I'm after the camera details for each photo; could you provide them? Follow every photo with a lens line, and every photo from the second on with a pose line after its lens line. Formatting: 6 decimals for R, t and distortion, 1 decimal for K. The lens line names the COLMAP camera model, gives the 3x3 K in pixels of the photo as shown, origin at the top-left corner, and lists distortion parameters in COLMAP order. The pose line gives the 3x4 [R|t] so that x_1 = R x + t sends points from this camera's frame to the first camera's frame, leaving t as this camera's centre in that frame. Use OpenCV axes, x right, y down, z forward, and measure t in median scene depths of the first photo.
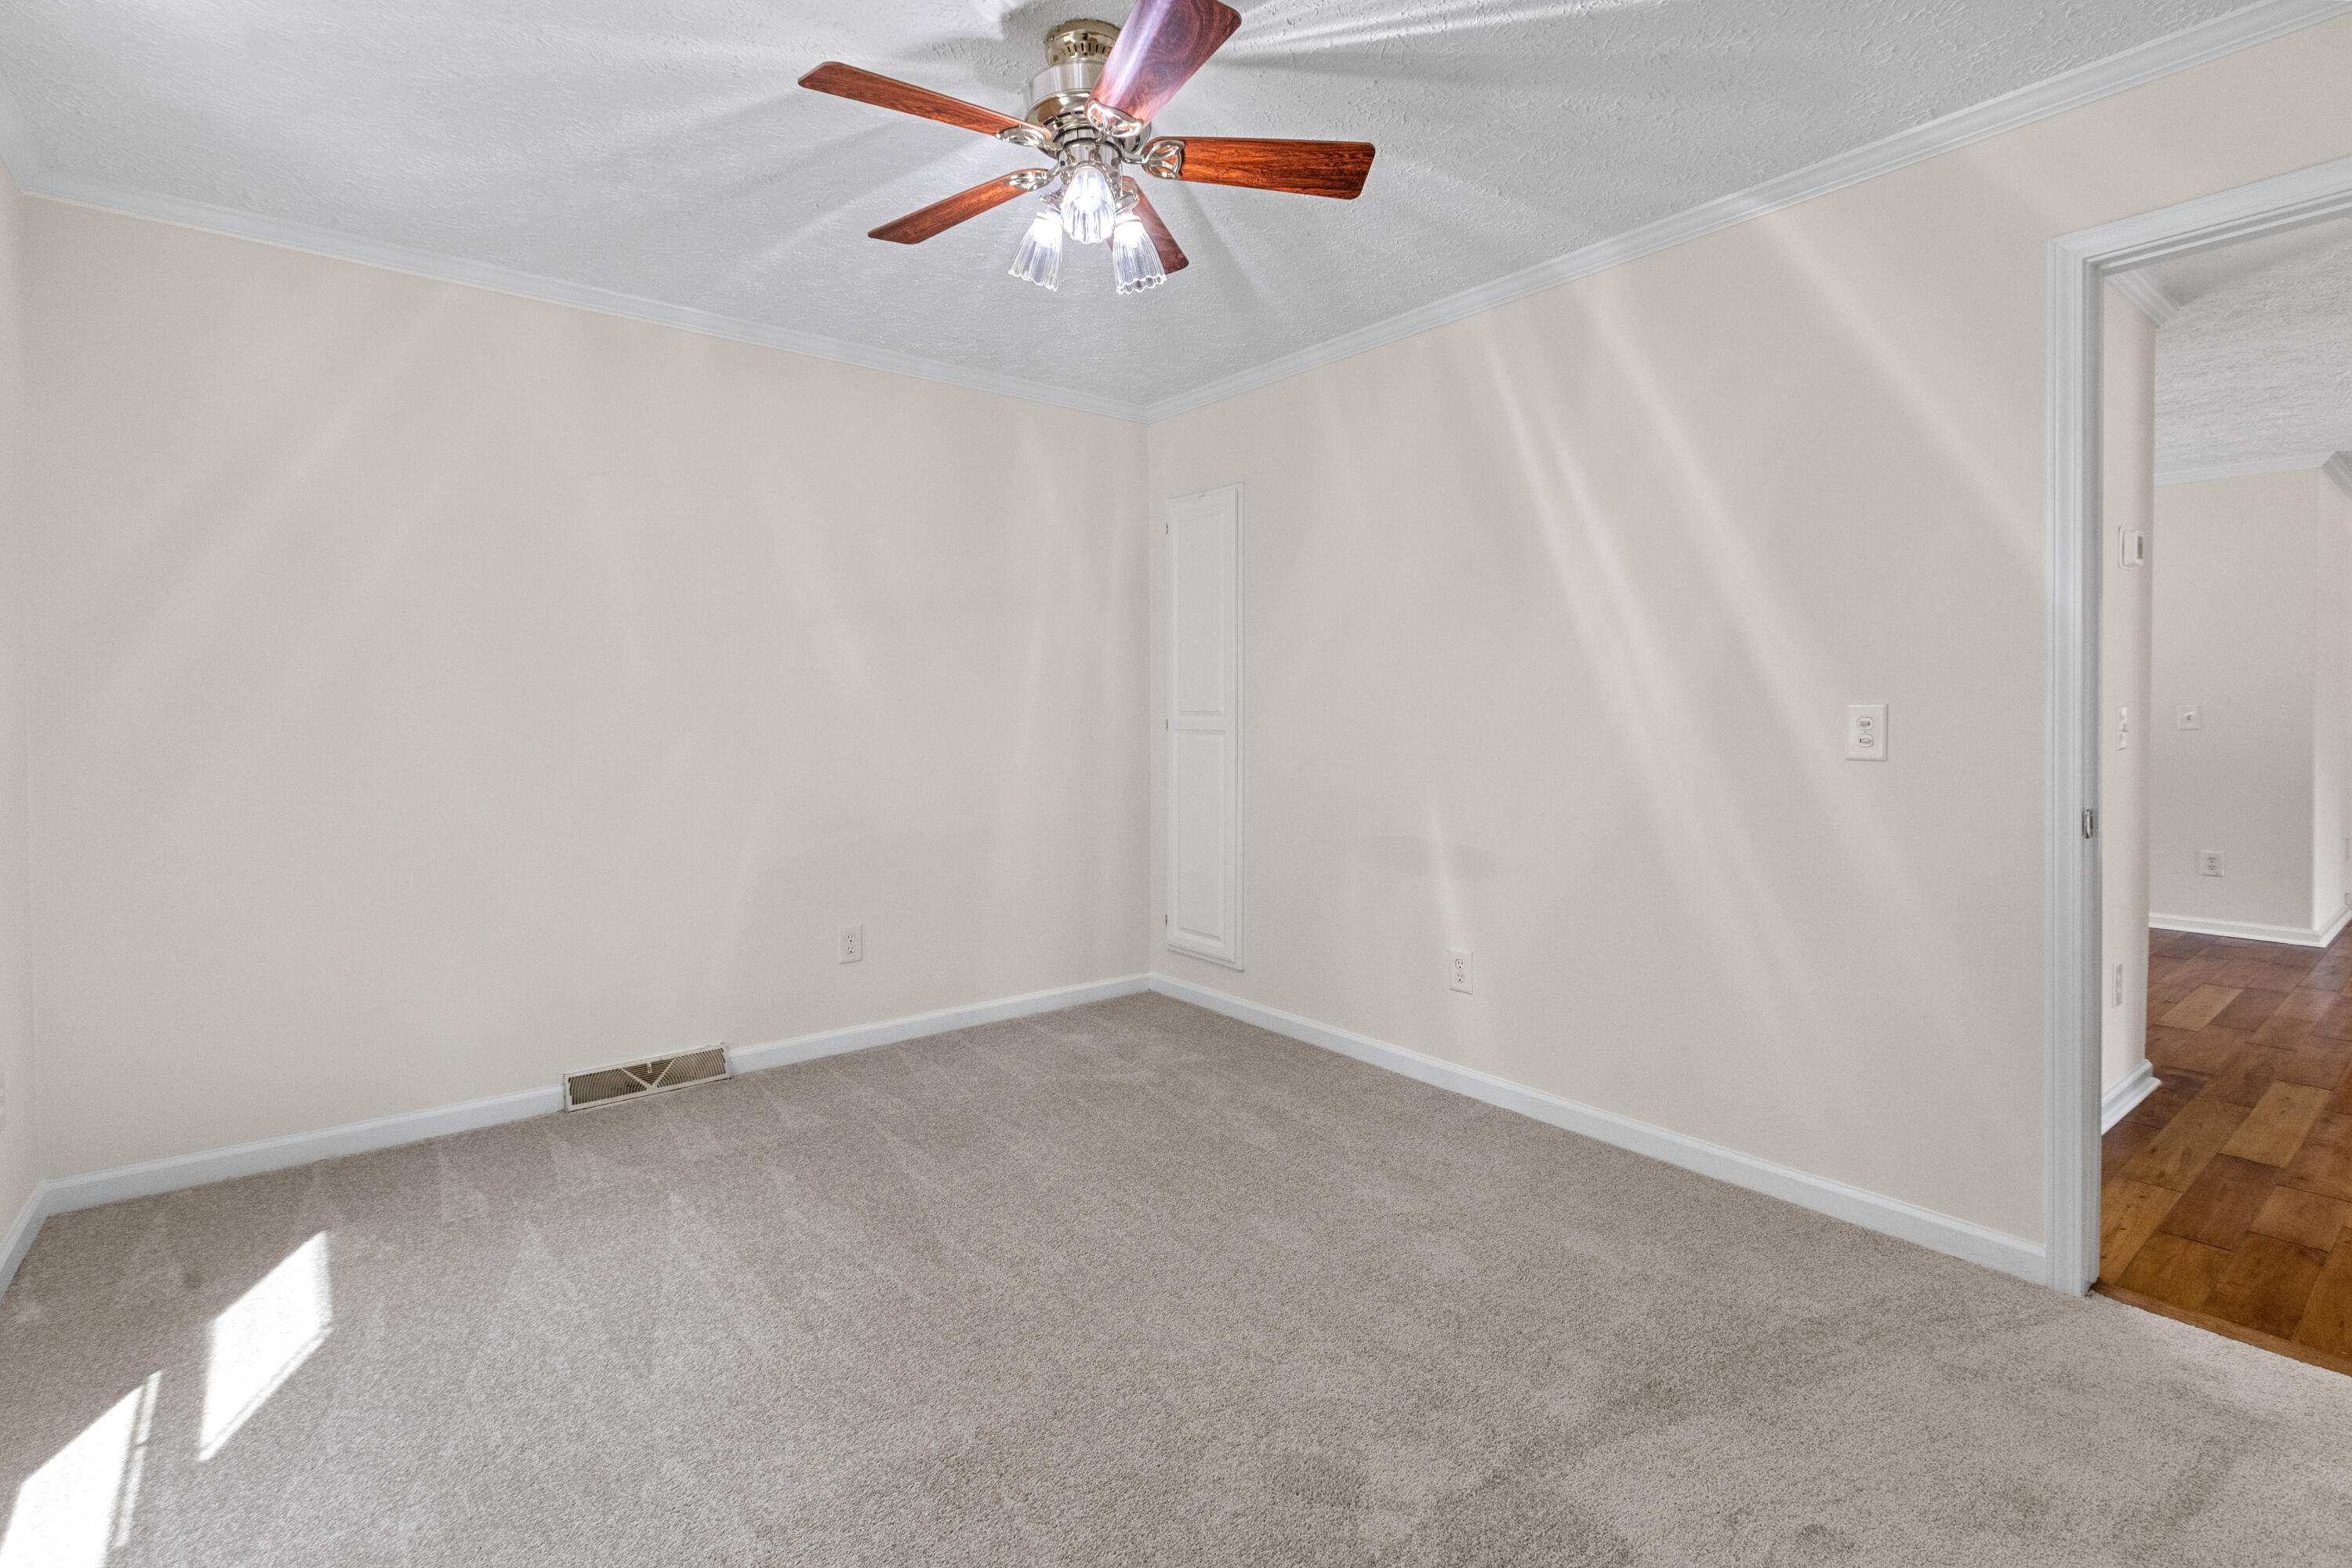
lens RADIAL K [[1077.4, 0, 1167.4], [0, 1077.4, 715.9], [0, 0, 1]] dist [0.000363, -0.000104]
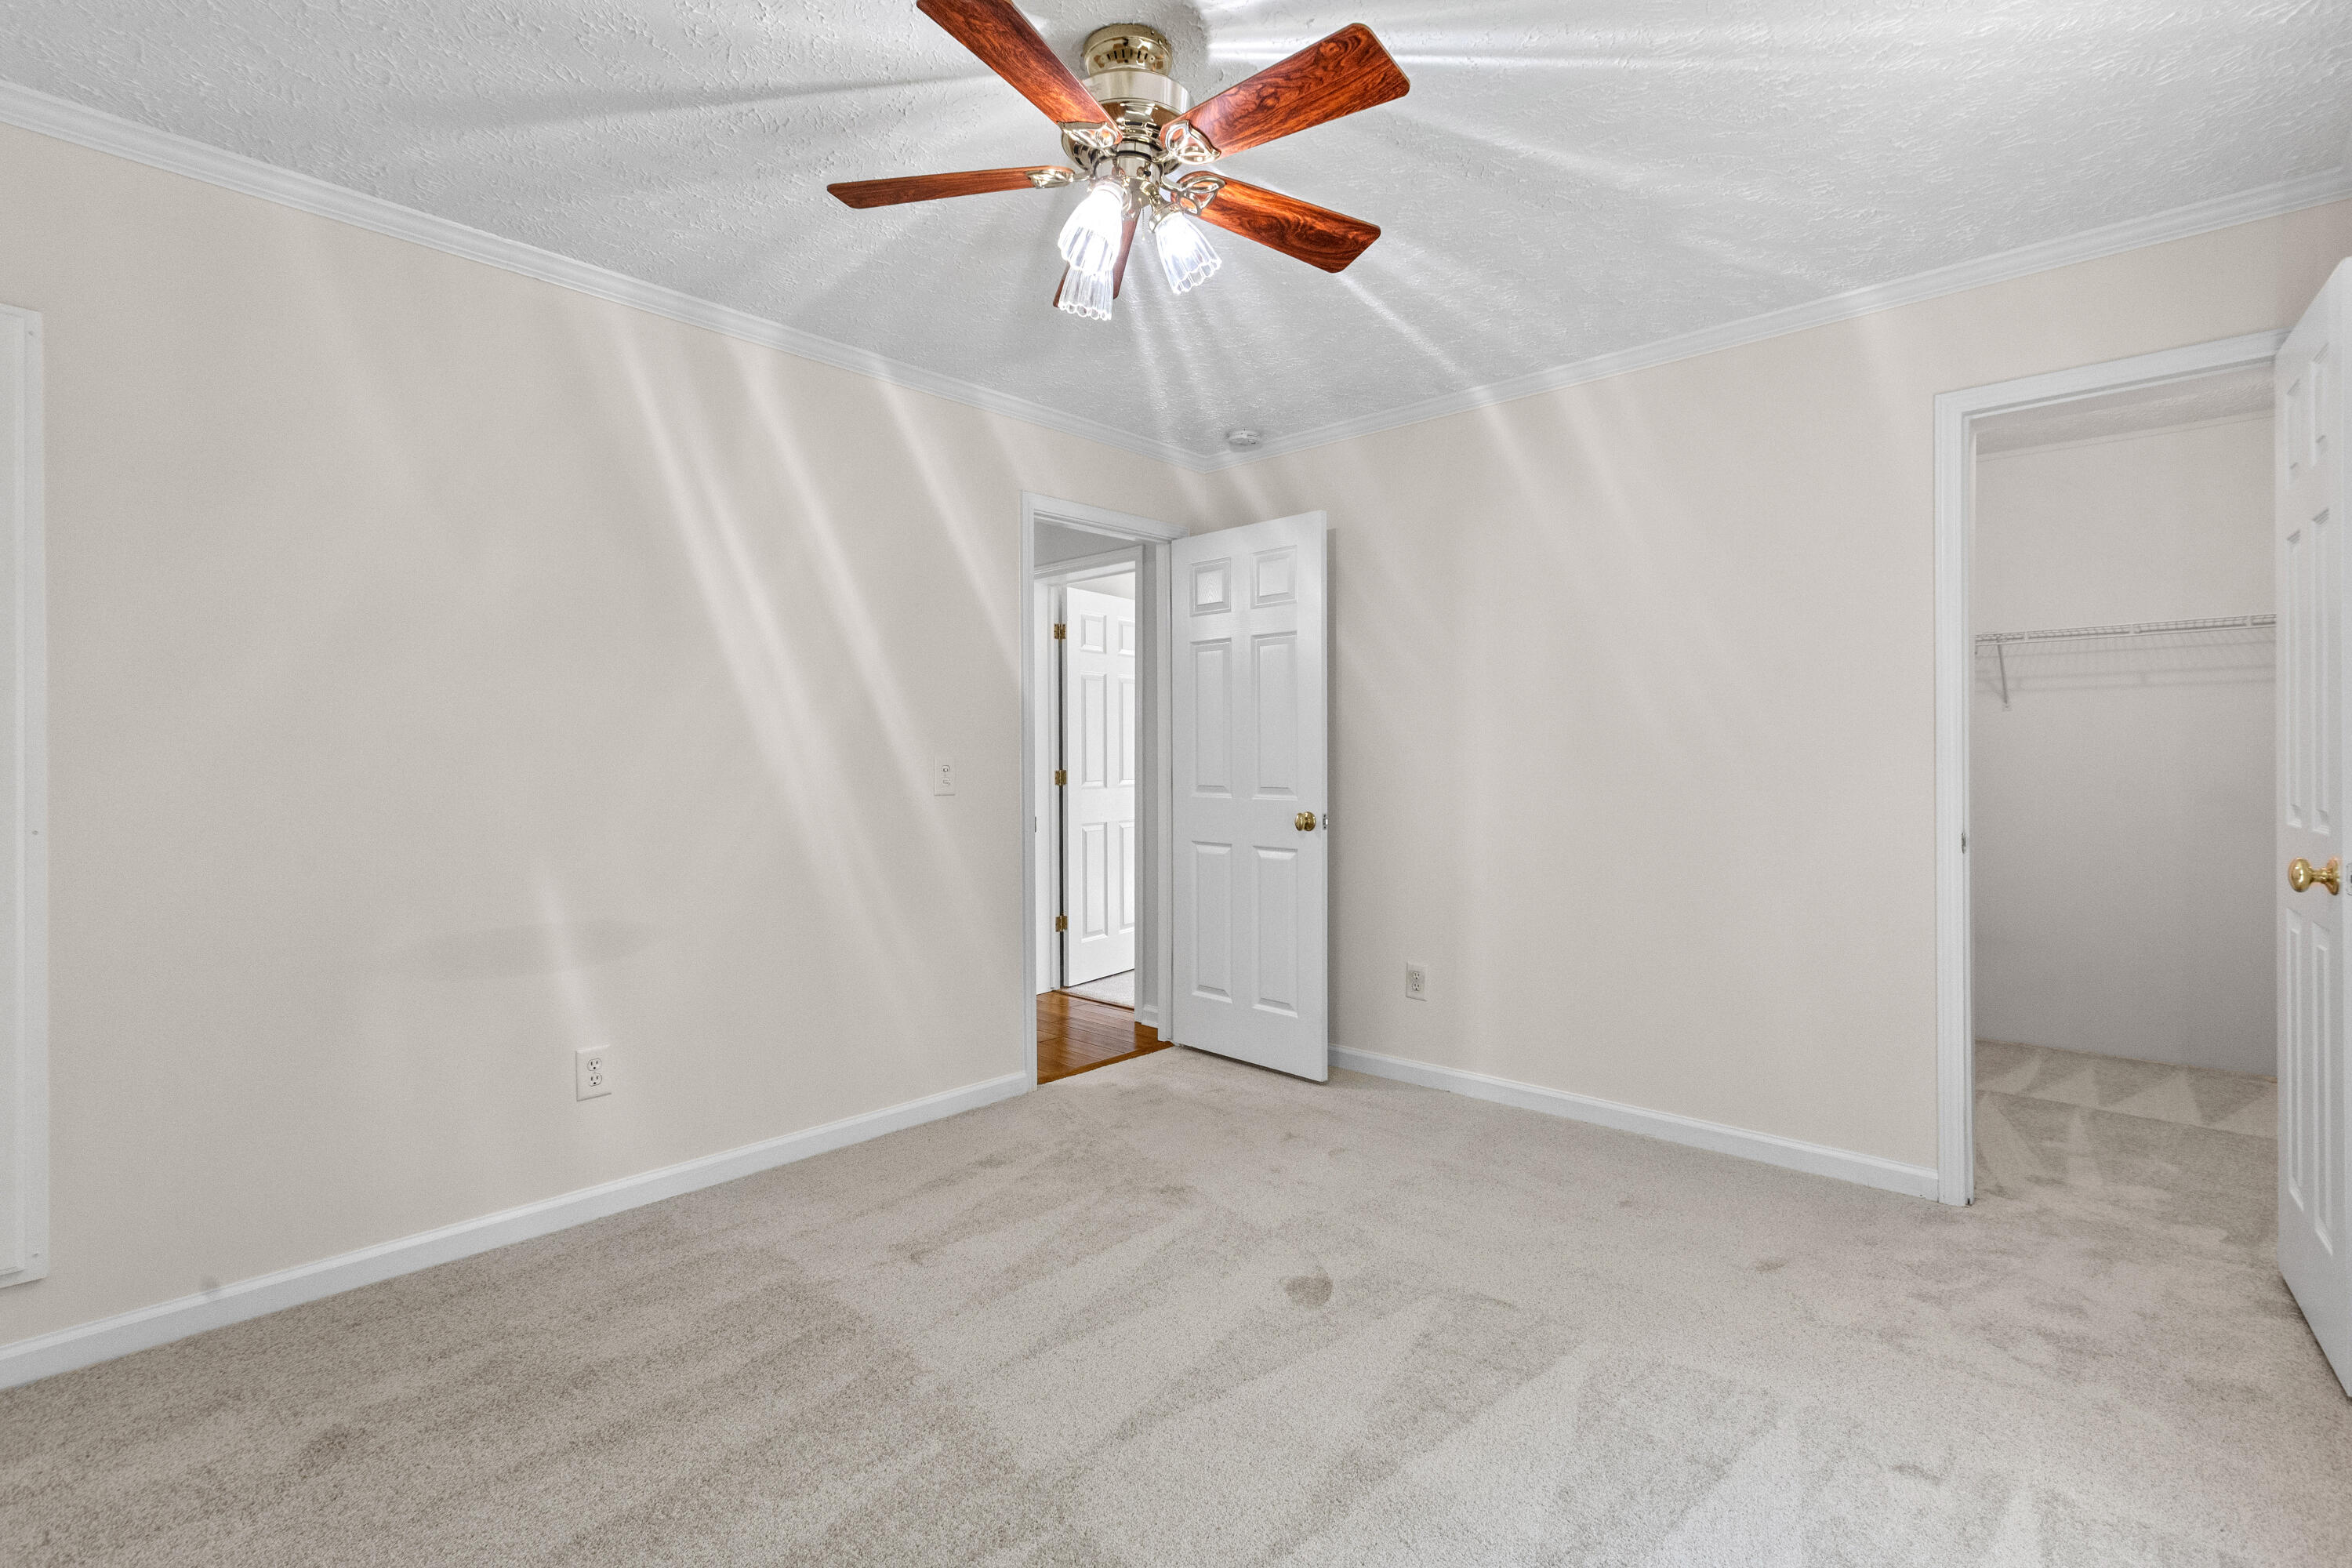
lens RADIAL K [[1080.5, 0, 1172.4], [0, 1080.5, 754.1], [0, 0, 1]] dist [0.000640, -0.000191]
pose [[-0.157530, 0.004168, 0.987505, -0.673210], [0.000816, 0.999991, -0.004090, -0.006372], [-0.987514, 0.000162, -0.157532, 0.743260]]
